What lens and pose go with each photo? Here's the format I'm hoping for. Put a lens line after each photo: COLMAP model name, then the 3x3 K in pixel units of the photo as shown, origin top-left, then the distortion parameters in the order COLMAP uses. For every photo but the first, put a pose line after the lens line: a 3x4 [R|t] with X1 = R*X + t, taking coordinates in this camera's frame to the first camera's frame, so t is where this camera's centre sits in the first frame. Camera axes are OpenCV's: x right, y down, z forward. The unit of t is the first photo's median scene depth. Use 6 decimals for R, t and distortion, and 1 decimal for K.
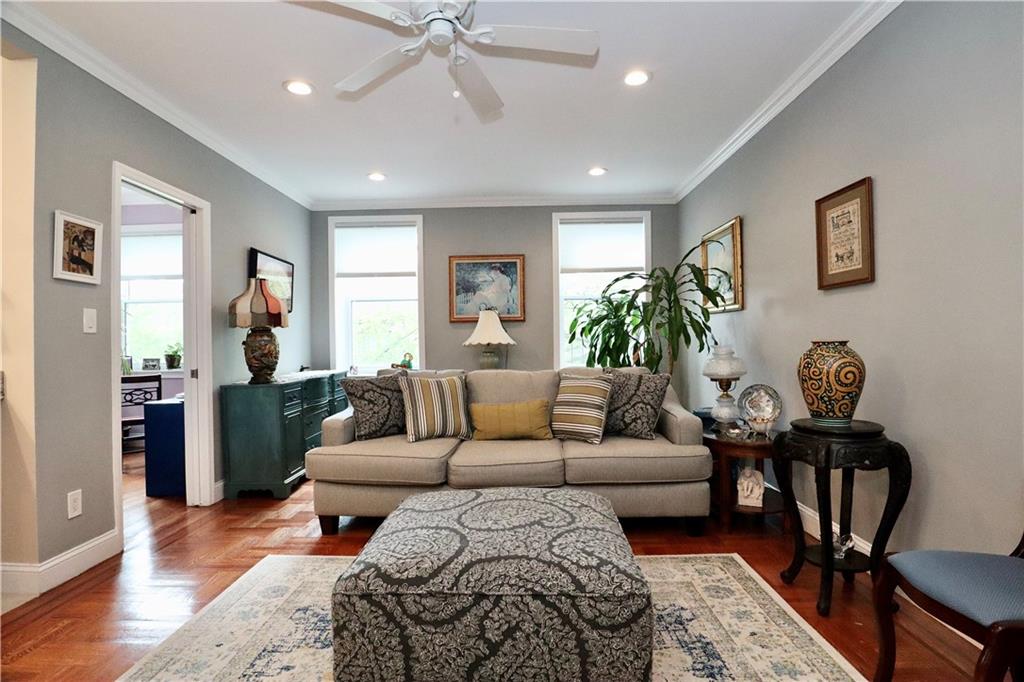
lens RADIAL K [[517.9, 0, 513.4], [0, 517.9, 335.1], [0, 0, 1]] dist [-0.041938, 0.010716]
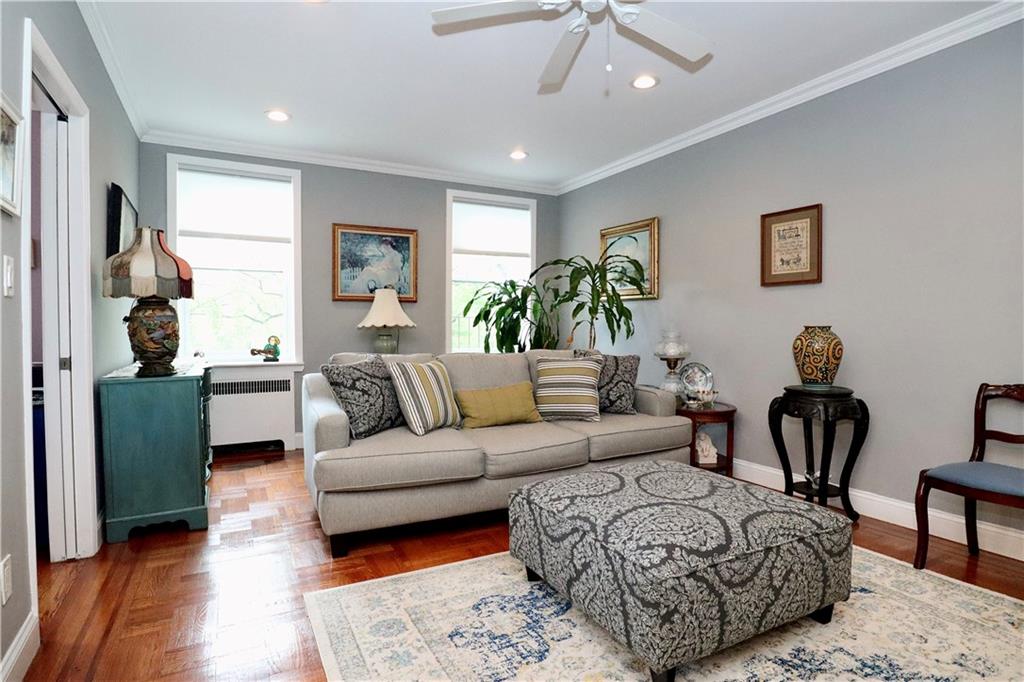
lens RADIAL K [[538.5, 0, 512.8], [0, 538.5, 333.1], [0, 0, 1]] dist [-0.042790, 0.010775]
pose [[0.870322, 0.008238, 0.492415, -0.415777], [-0.019162, 0.999669, 0.017144, 0.011891], [-0.492111, -0.024356, 0.870192, 0.106568]]
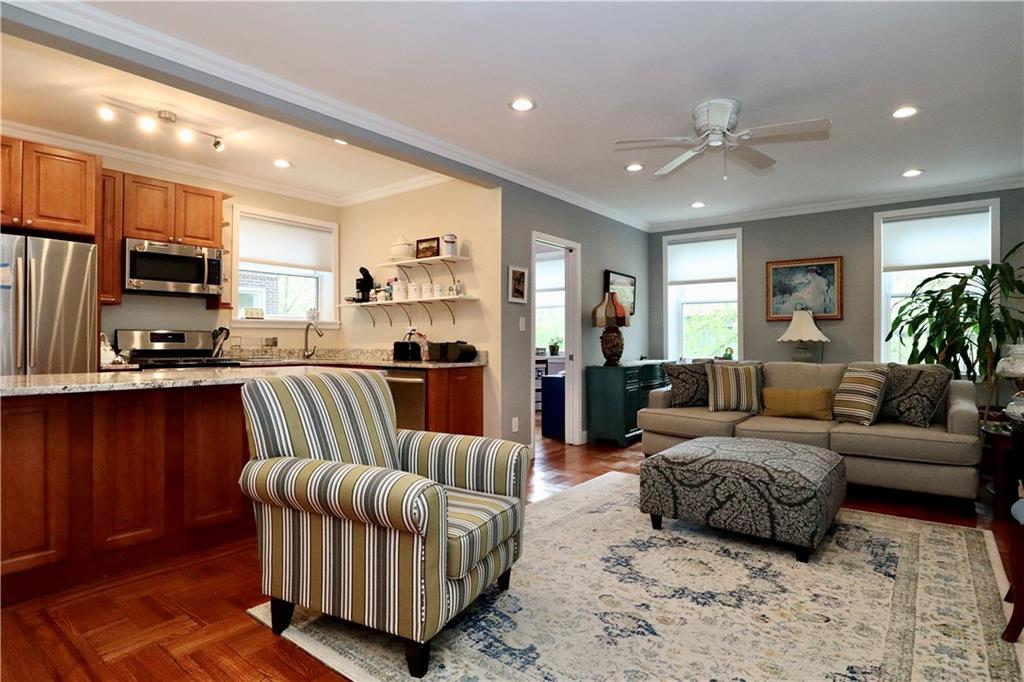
lens RADIAL K [[538.5, 0, 510.7], [0, 538.5, 341.7], [0, 0, 1]] dist [-0.042790, 0.010775]
pose [[0.796208, 0.015732, -0.604818, 0.190292], [-0.002392, 0.999736, 0.022856, -0.006663], [0.605018, -0.016751, 0.796035, -0.365151]]
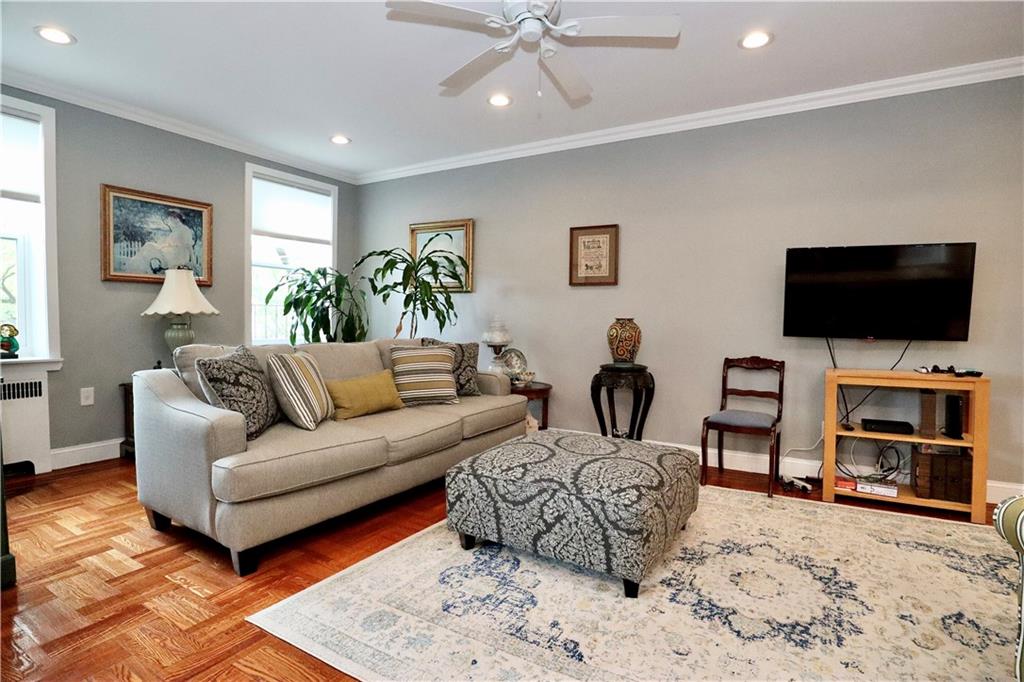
lens RADIAL K [[517.9, 0, 516.2], [0, 517.9, 335.7], [0, 0, 1]] dist [-0.041938, 0.010716]
pose [[0.488606, -0.009590, 0.872452, -0.613422], [-0.030688, 0.999132, 0.028168, 0.018047], [-0.871965, -0.040537, 0.487888, 0.256974]]
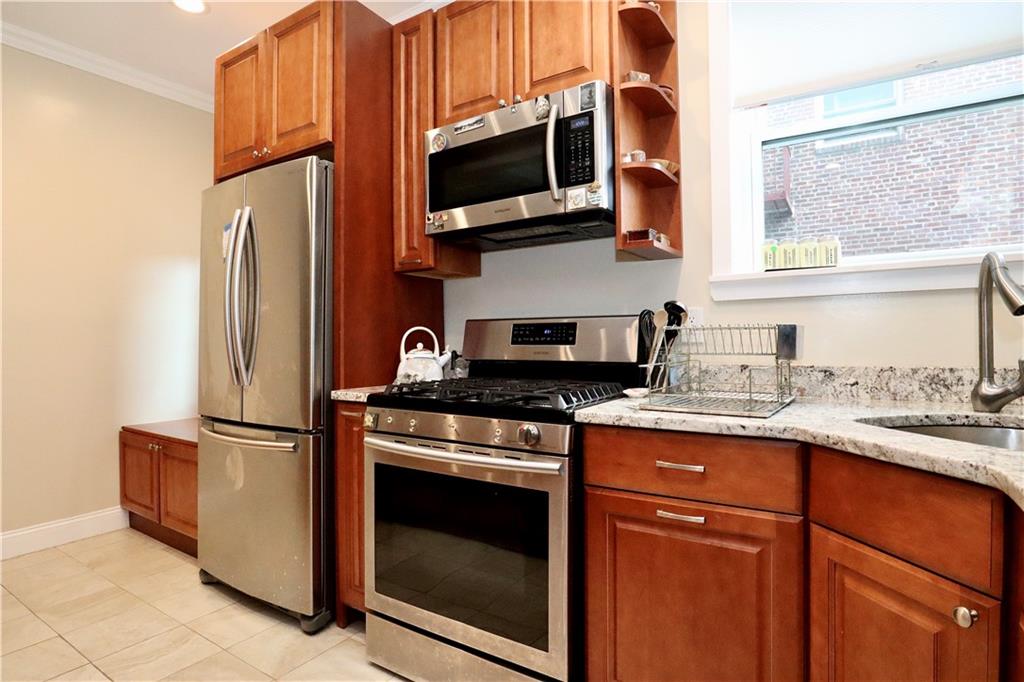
lens RADIAL K [[538.5, 0, 509.3], [0, 538.5, 332.8], [0, 0, 1]] dist [-0.042790, 0.010775]
pose [[-0.530965, -0.001920, -0.847391, -0.684090], [0.025815, 0.999497, -0.018440, 0.021352], [0.847000, -0.031666, -0.530648, 0.376393]]
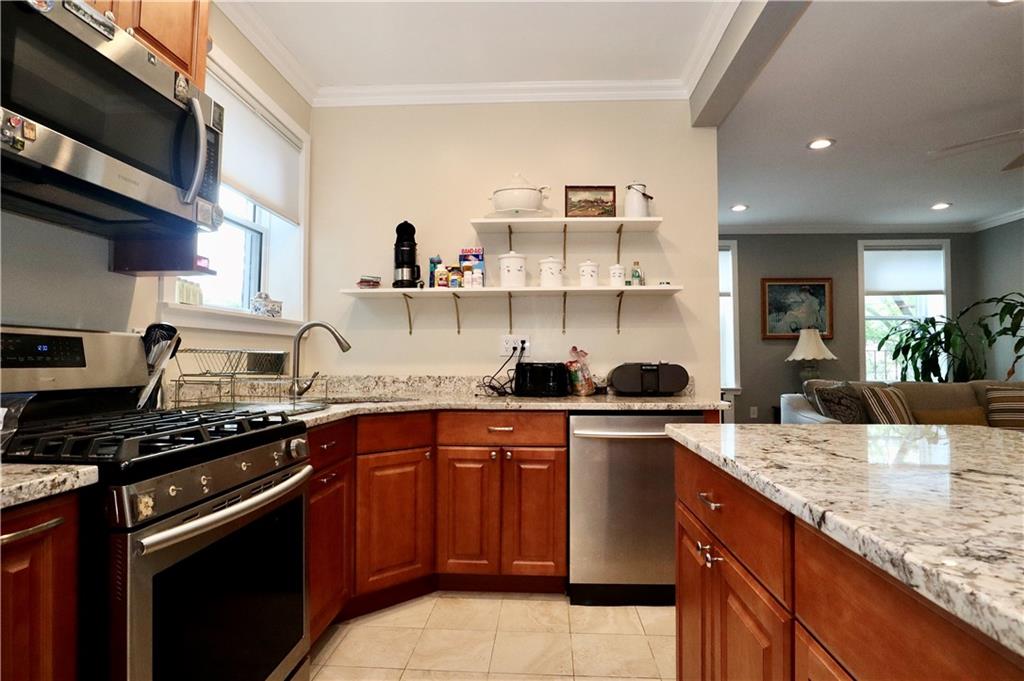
lens RADIAL K [[538.5, 0, 508.8], [0, 538.5, 341.0], [0, 0, 1]] dist [-0.042790, 0.010775]
pose [[0.998496, 0.013015, -0.053264, -0.825719], [-0.013962, 0.999750, -0.017441, 0.008754], [0.053024, 0.018158, 0.998428, -0.208473]]
